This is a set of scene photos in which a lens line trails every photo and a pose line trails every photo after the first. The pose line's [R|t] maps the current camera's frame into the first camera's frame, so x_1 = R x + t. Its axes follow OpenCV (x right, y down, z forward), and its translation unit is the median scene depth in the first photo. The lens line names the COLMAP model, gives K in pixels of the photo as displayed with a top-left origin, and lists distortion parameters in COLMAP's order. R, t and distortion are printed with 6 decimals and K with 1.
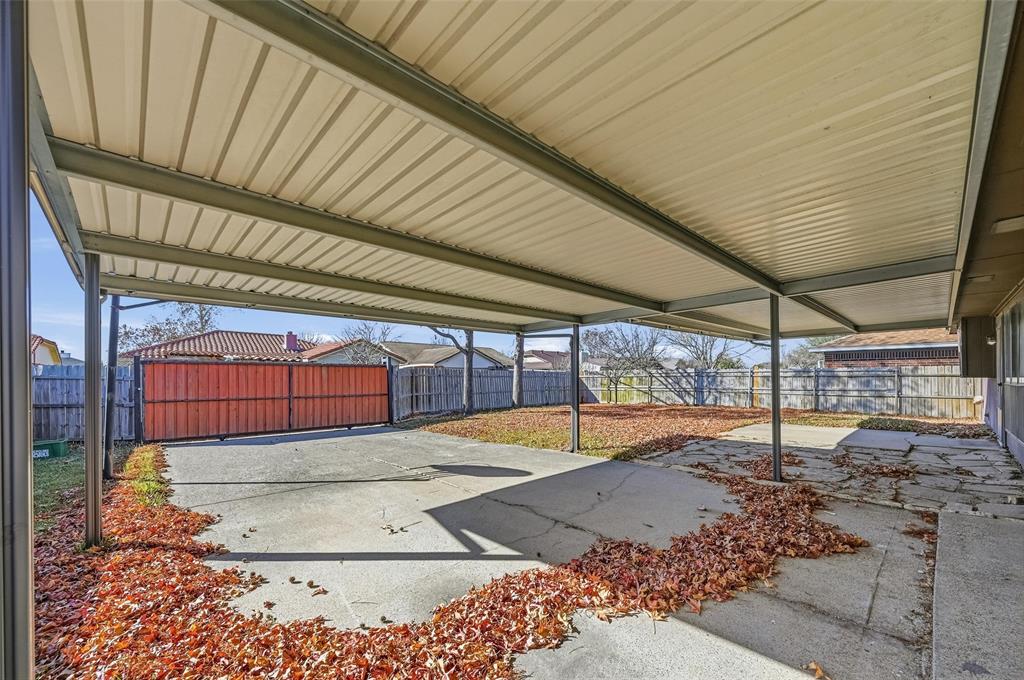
lens RADIAL K [[402.8, 0, 516.7], [0, 402.8, 374.1], [0, 0, 1]] dist [-0.002061, -0.000144]
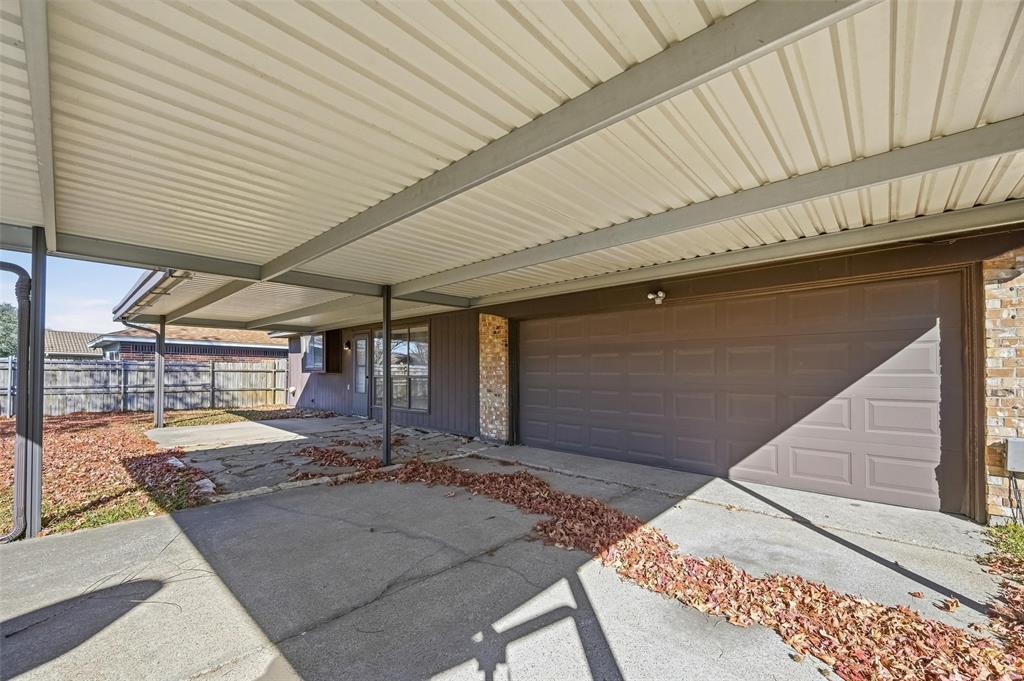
lens RADIAL K [[415.1, 0, 520.0], [0, 415.1, 366.4], [0, 0, 1]] dist [0.001311, 0.000168]
pose [[-0.083050, 0.022103, 0.996300, -0.641550], [-0.019628, 0.999524, -0.023810, 0.013262], [-0.996352, -0.021532, -0.082576, 0.877549]]
